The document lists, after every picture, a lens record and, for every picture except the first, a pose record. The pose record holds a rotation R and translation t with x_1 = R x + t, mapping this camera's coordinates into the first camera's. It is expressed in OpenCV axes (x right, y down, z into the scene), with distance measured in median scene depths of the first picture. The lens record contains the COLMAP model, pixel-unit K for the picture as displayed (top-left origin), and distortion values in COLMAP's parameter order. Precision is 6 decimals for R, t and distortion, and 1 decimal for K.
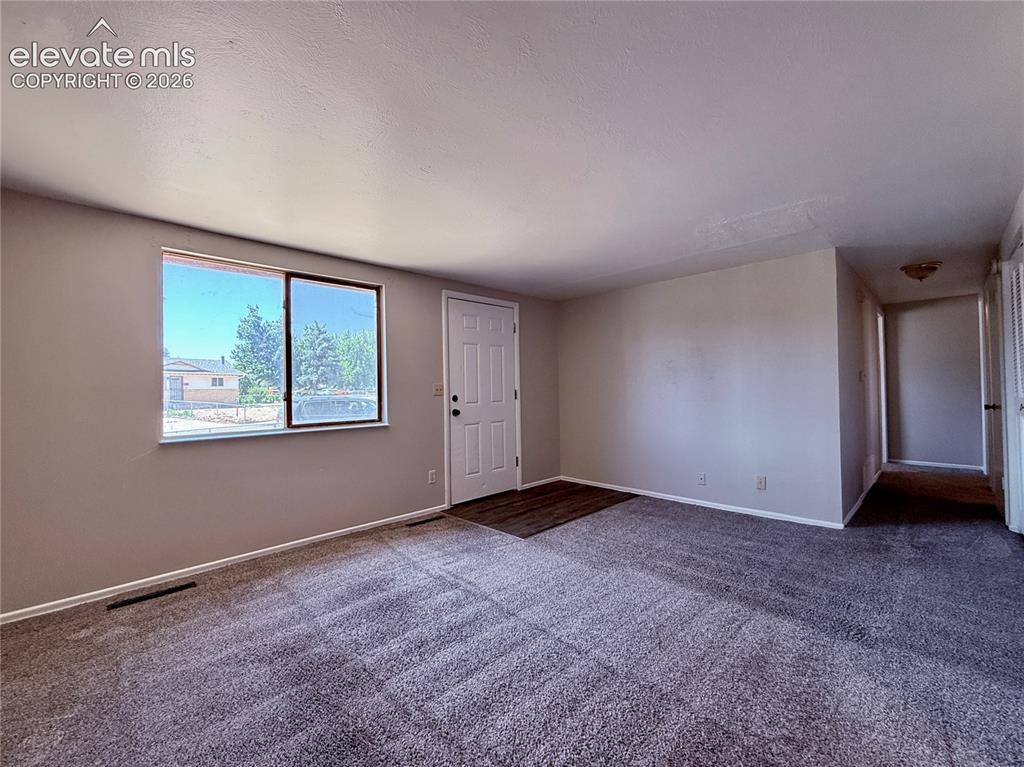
lens RADIAL K [[421.6, 0, 513.4], [0, 421.6, 382.1], [0, 0, 1]] dist [0.000234, -0.000091]
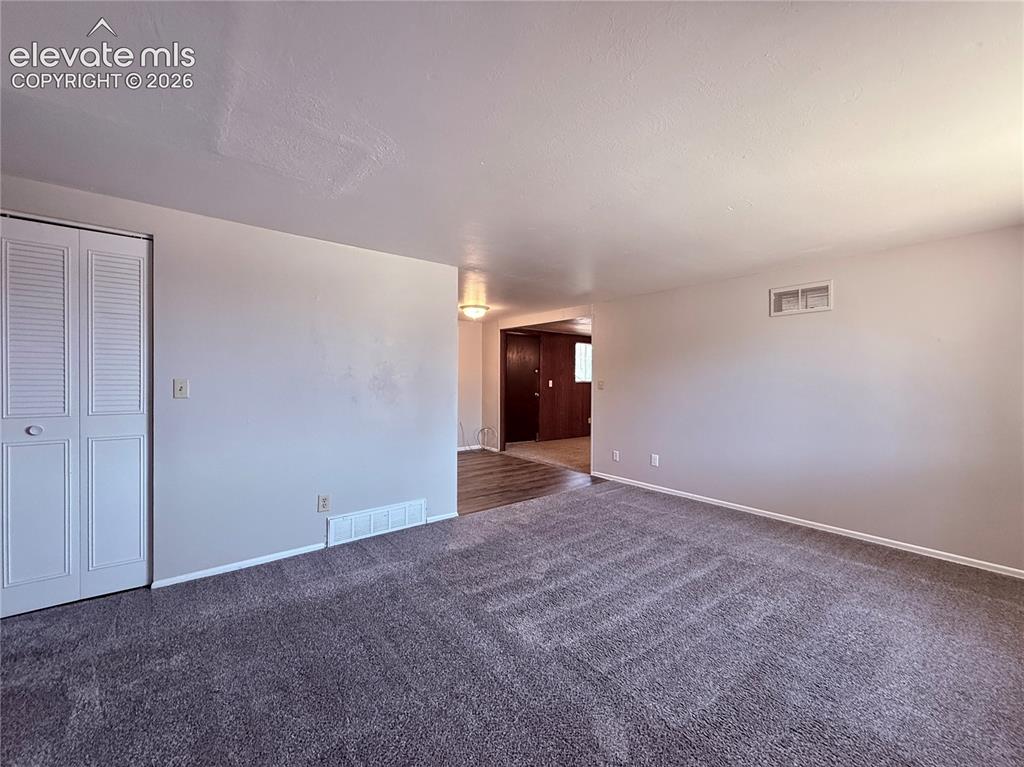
lens RADIAL K [[421.6, 0, 513.4], [0, 421.6, 382.1], [0, 0, 1]] dist [0.000234, -0.000091]
pose [[-0.994052, 0.010886, 0.108358, 0.152769], [0.010011, 0.999913, -0.008613, -0.007347], [-0.108442, -0.007477, -0.994075, 1.228683]]
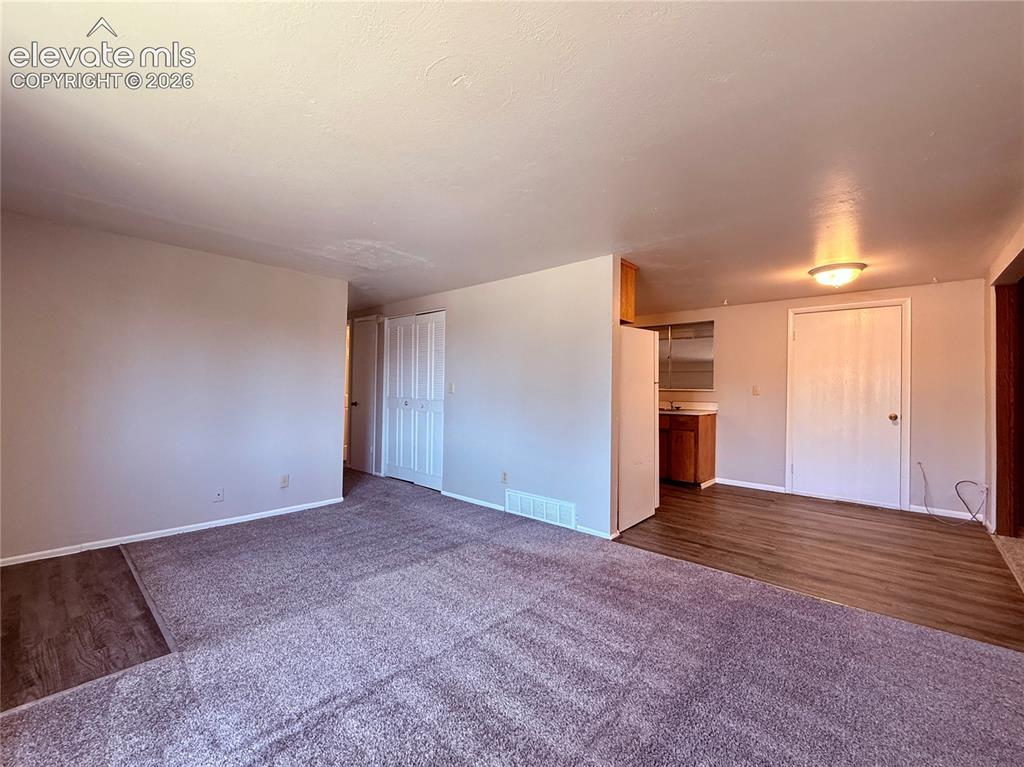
lens RADIAL K [[432.4, 0, 491.8], [0, 432.4, 385.8], [0, 0, 1]] dist [0.000781, 0.000046]
pose [[-0.024860, 0.026385, 0.999343, -0.496750], [-0.031404, 0.999138, -0.027161, 0.016619], [-0.999198, -0.032059, -0.024010, 0.520523]]
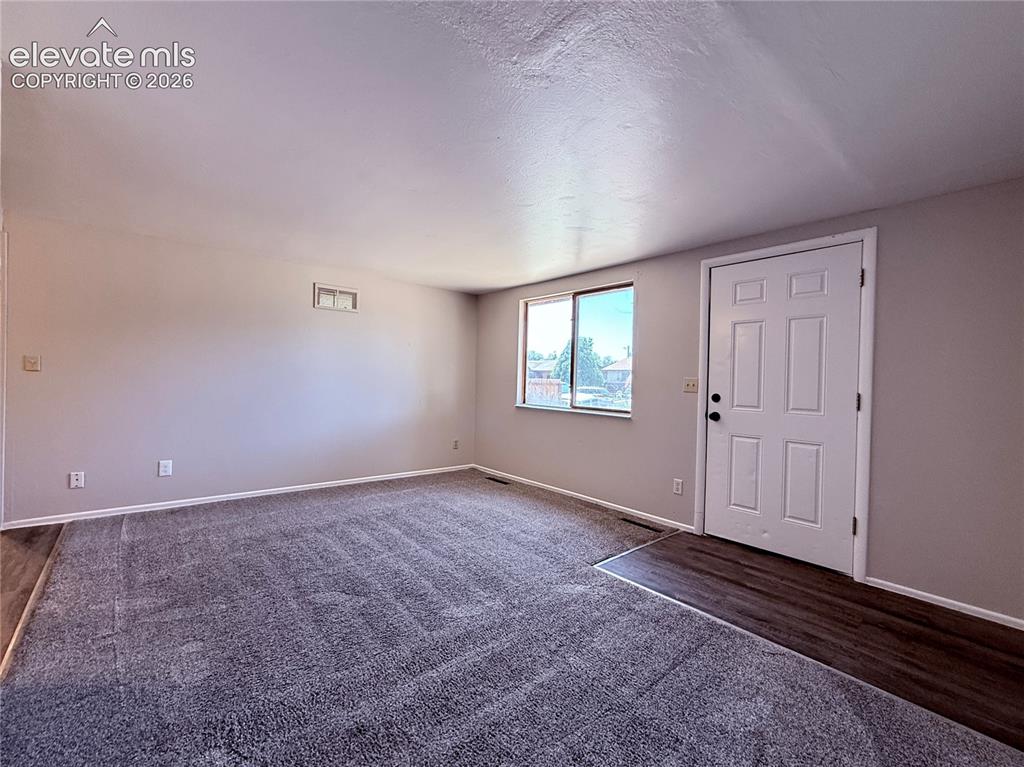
lens RADIAL K [[439.6, 0, 512.0], [0, 439.6, 383.5], [0, 0, 1]] dist [0.000753, 0.000086]
pose [[-0.065097, 0.024831, -0.997570, 0.764237], [-0.013635, 0.999575, 0.025770, -0.003120], [0.997786, 0.015279, -0.064731, 0.768586]]
